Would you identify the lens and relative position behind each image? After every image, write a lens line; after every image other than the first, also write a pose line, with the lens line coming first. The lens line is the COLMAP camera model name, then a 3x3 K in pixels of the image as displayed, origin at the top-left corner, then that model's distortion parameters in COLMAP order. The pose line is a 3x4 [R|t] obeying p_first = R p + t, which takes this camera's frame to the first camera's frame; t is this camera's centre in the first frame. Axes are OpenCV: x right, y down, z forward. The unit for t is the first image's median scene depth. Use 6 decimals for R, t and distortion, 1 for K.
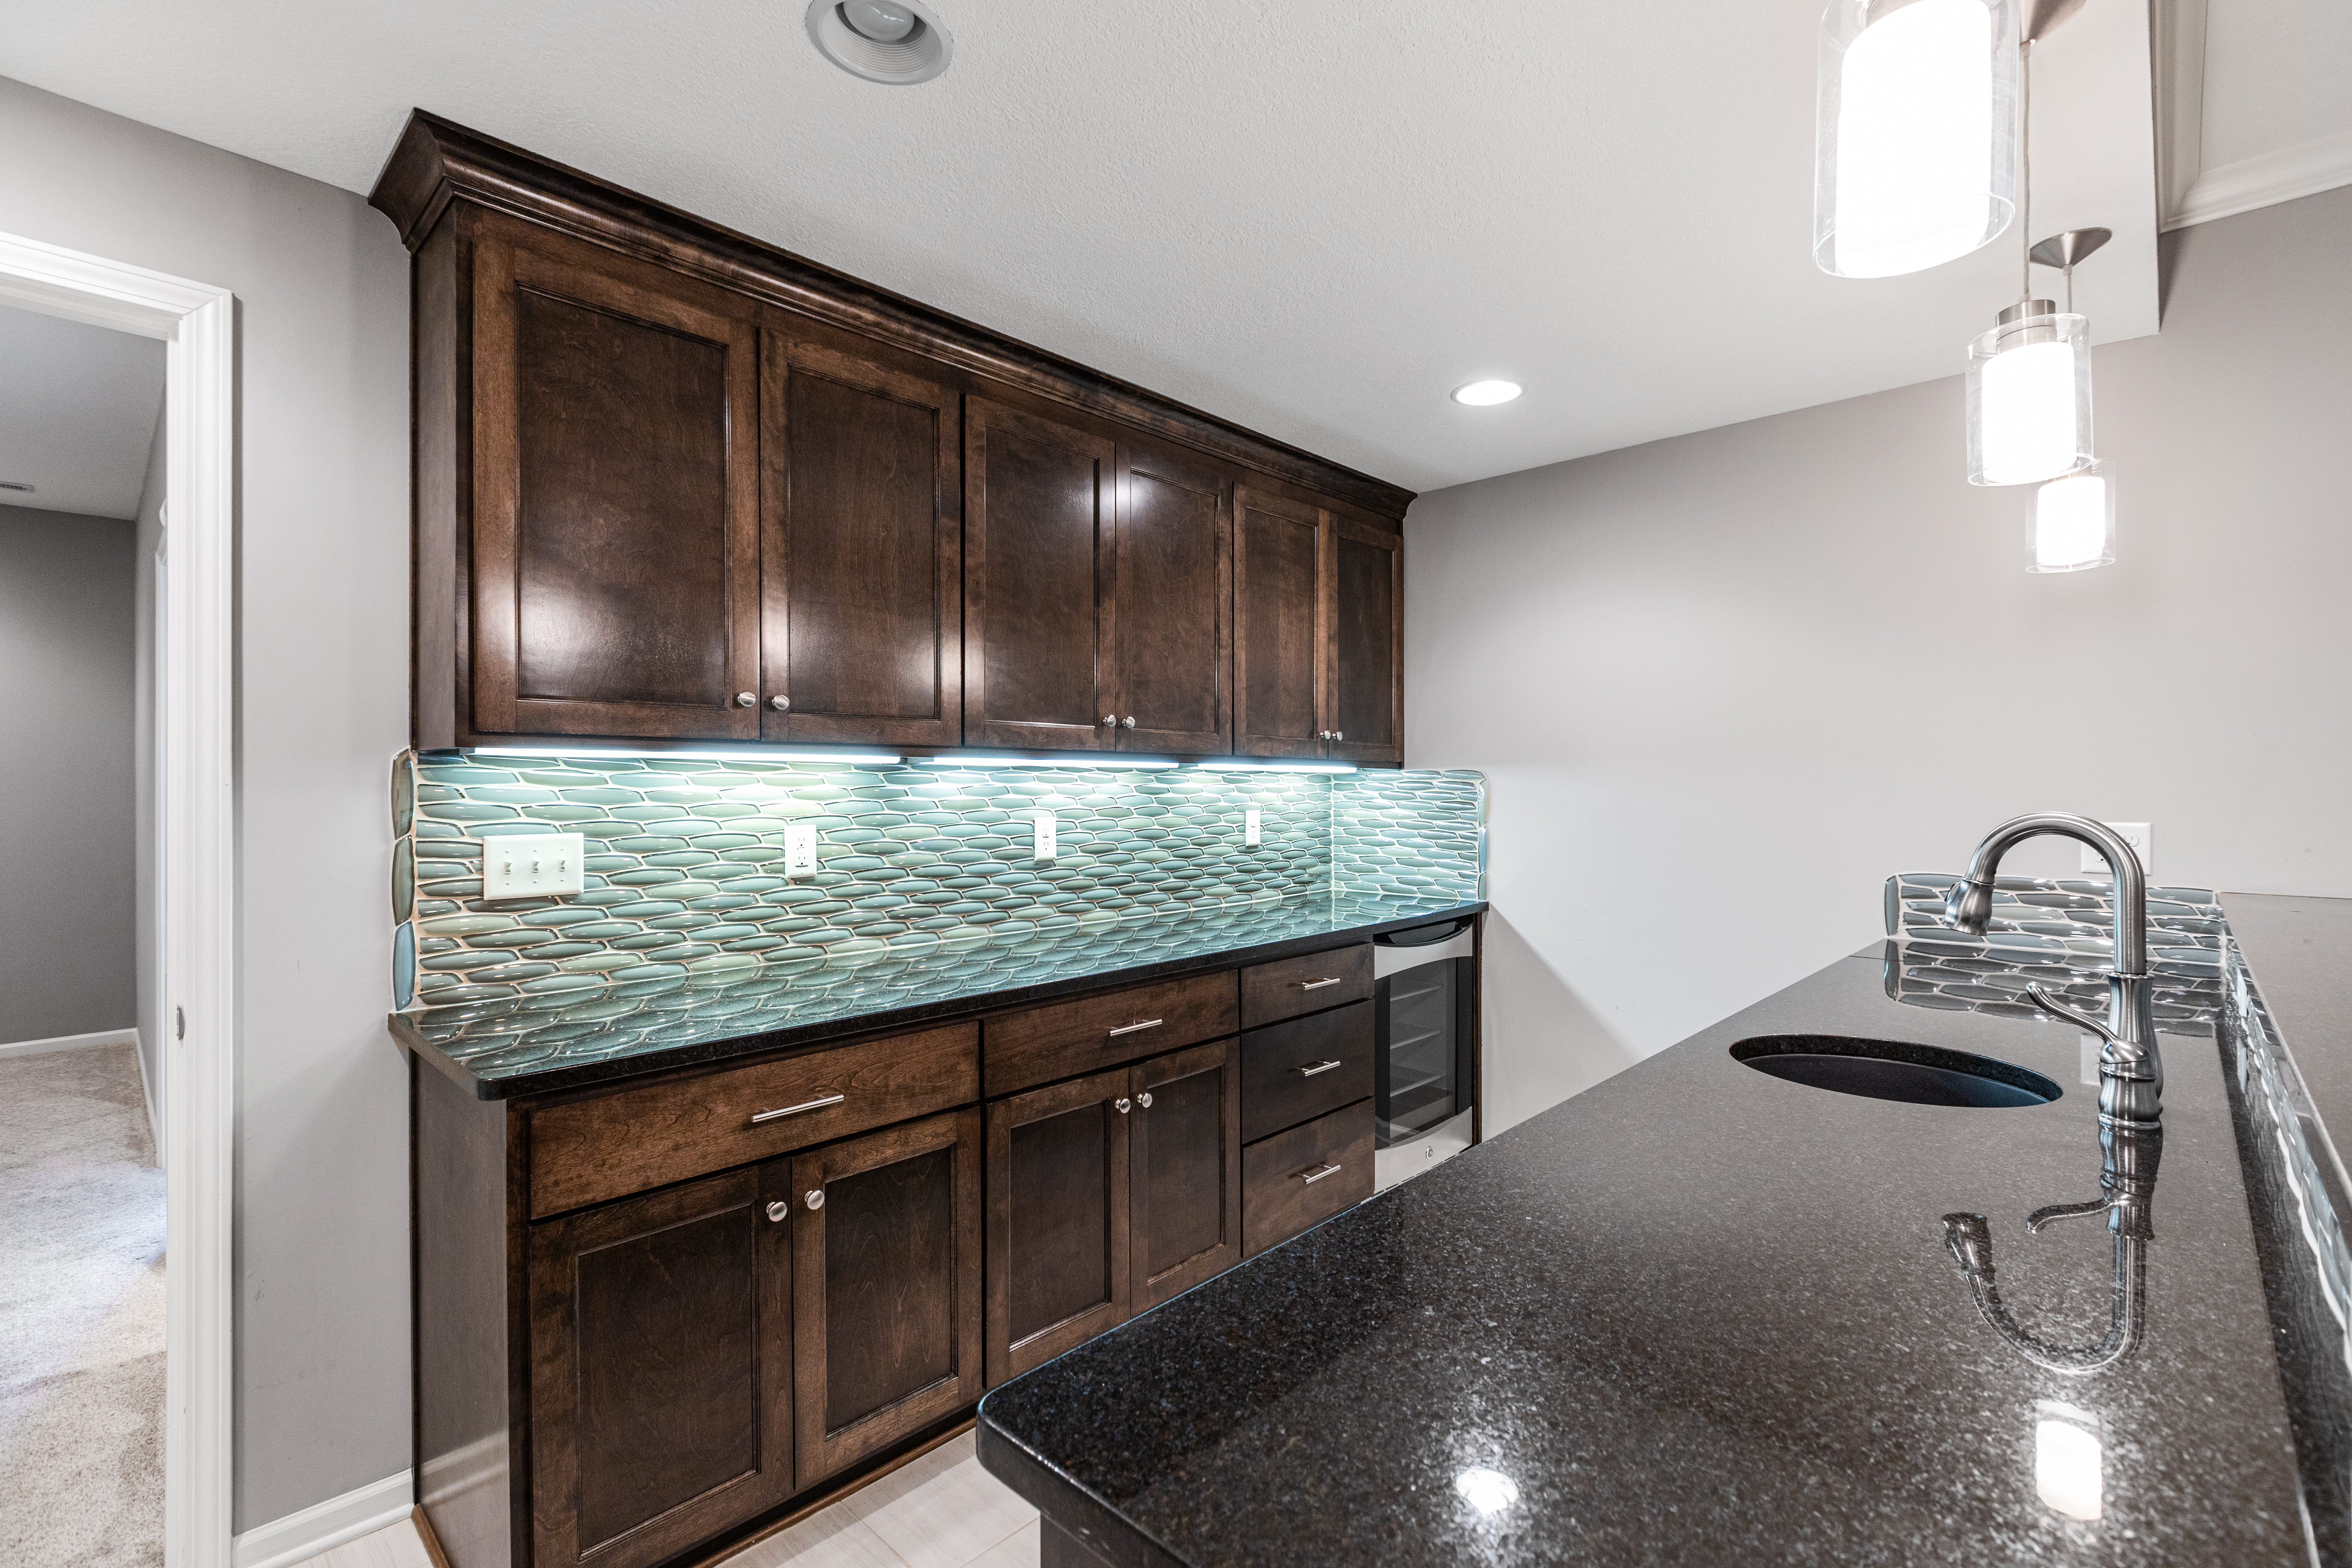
lens RADIAL K [[1053.6, 0, 1173.8], [0, 1053.6, 773.1], [0, 0, 1]] dist [0.000803, 0.000128]
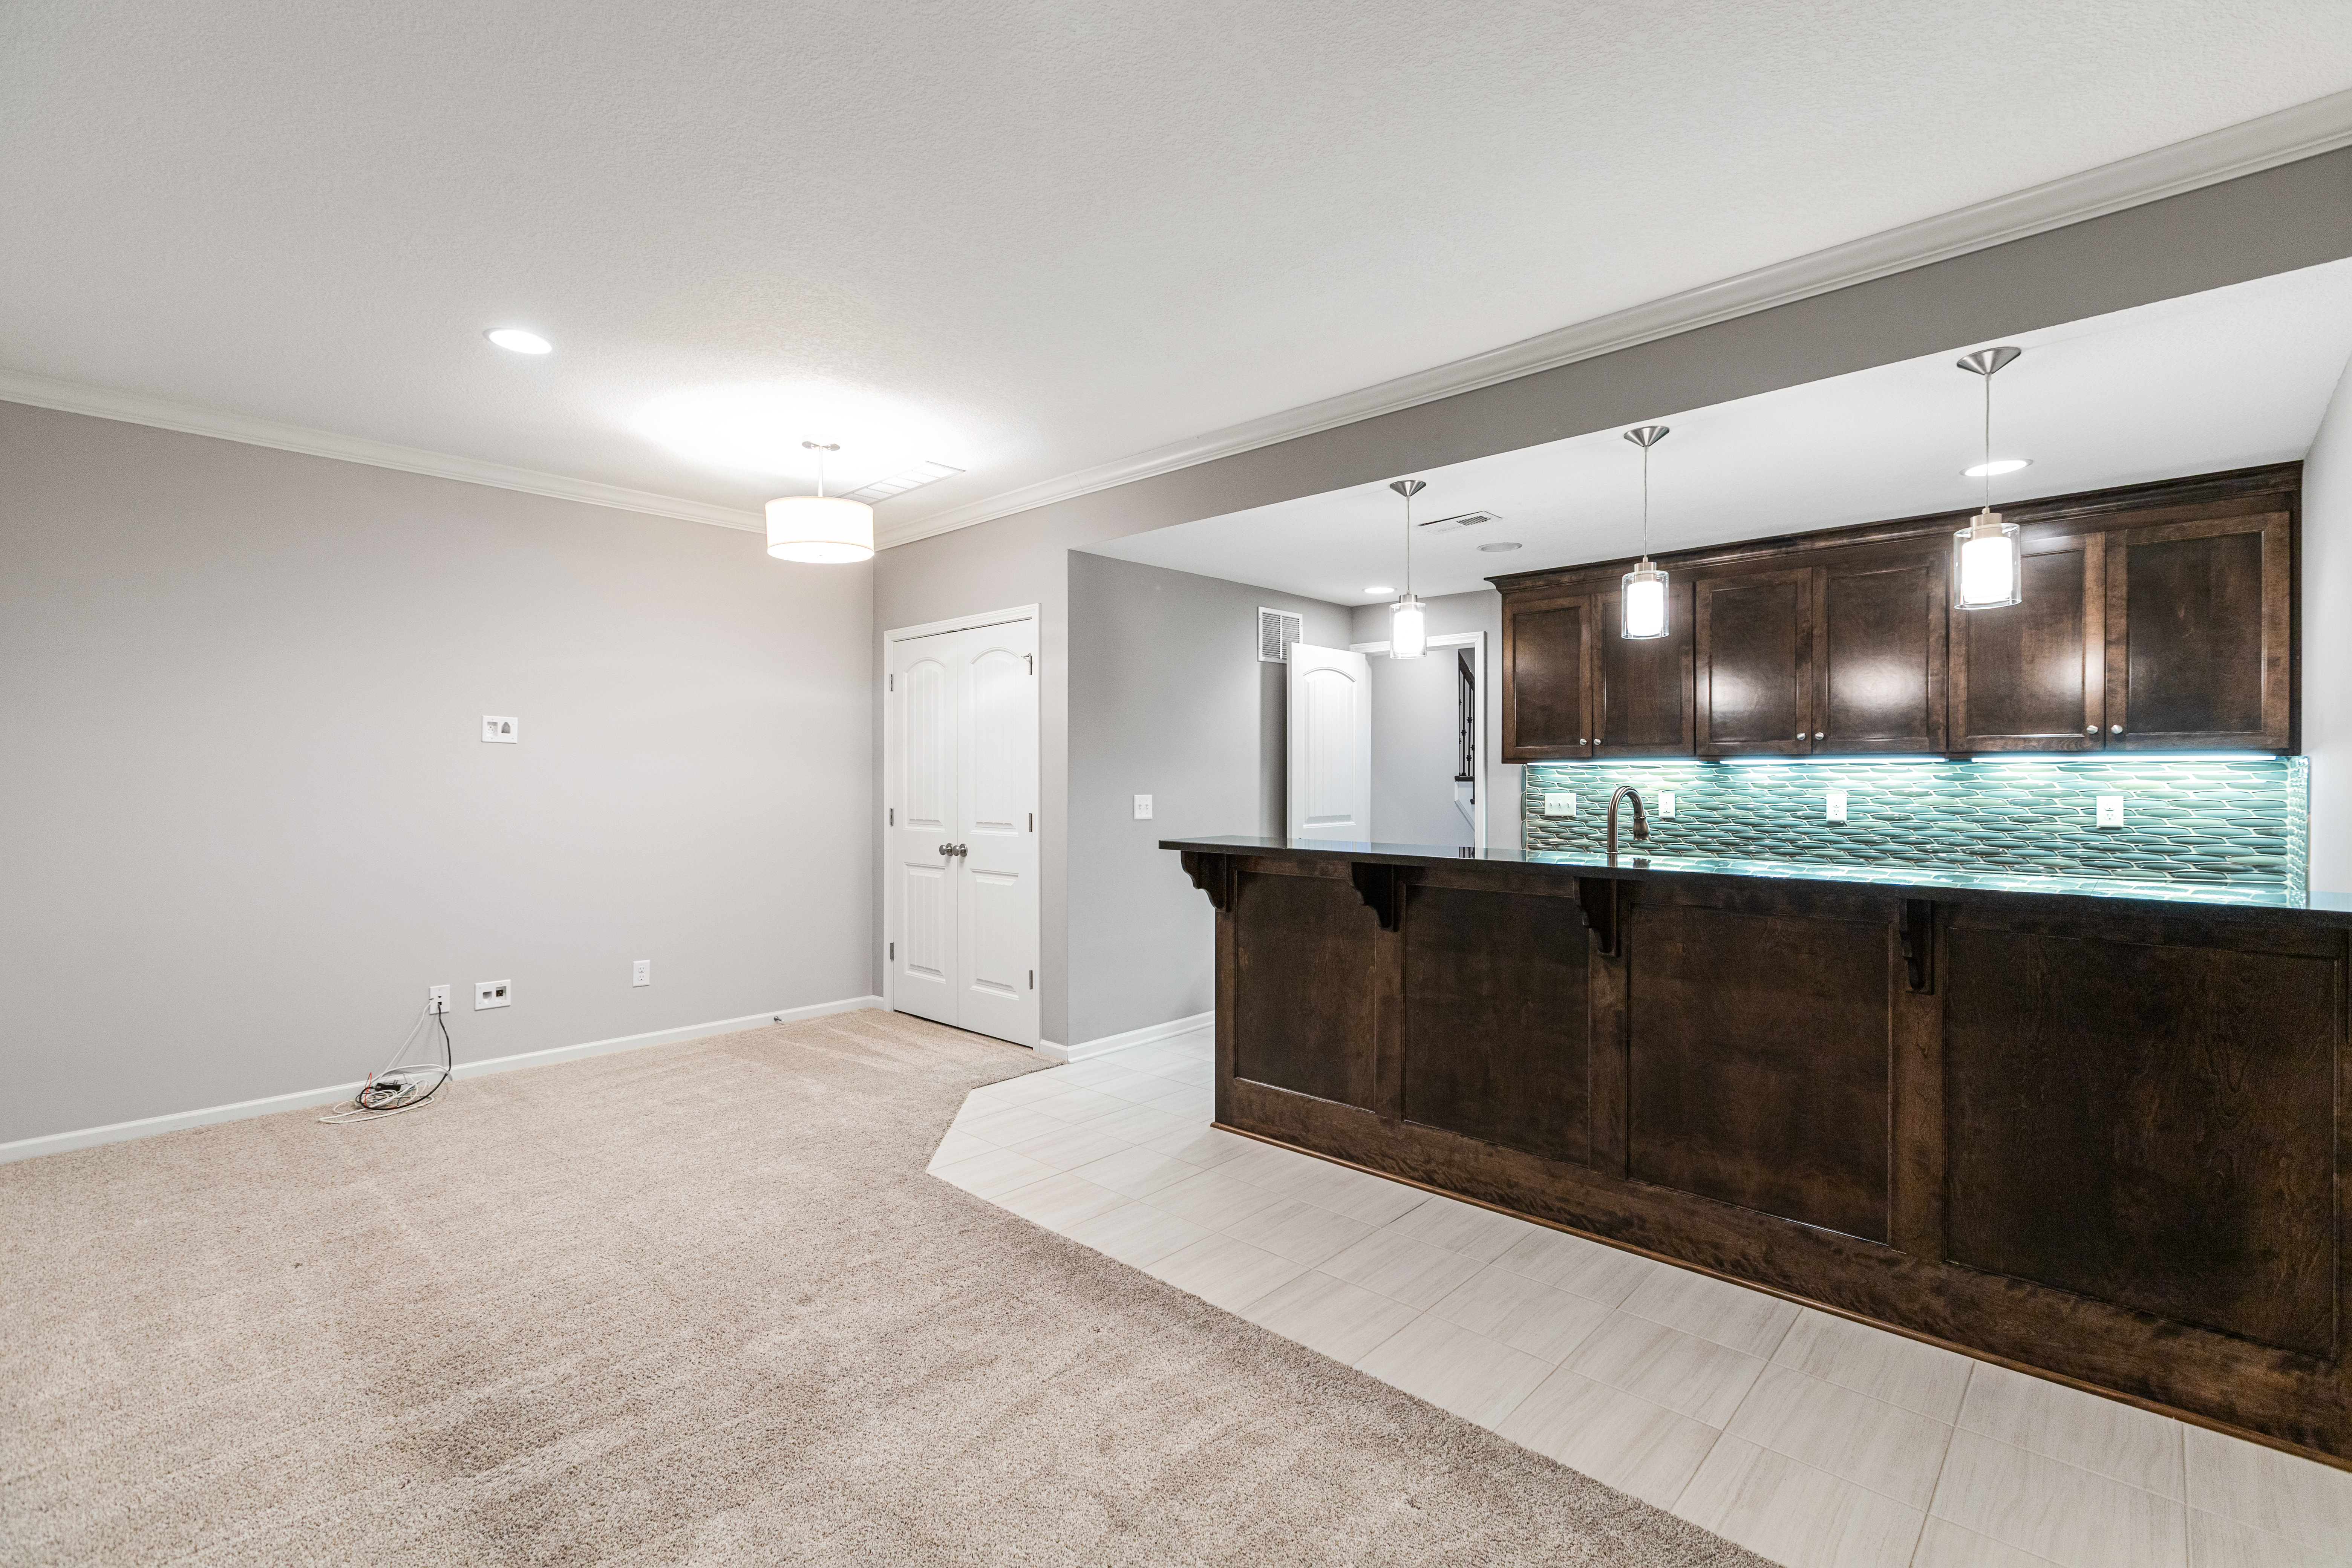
lens RADIAL K [[1053.6, 0, 1173.8], [0, 1053.6, 773.1], [0, 0, 1]] dist [0.000803, 0.000128]
pose [[0.011177, 0.006060, -0.999919, 1.460637], [0.022181, 0.999734, 0.006307, -0.022350], [0.999691, -0.022250, 0.011040, -0.017799]]
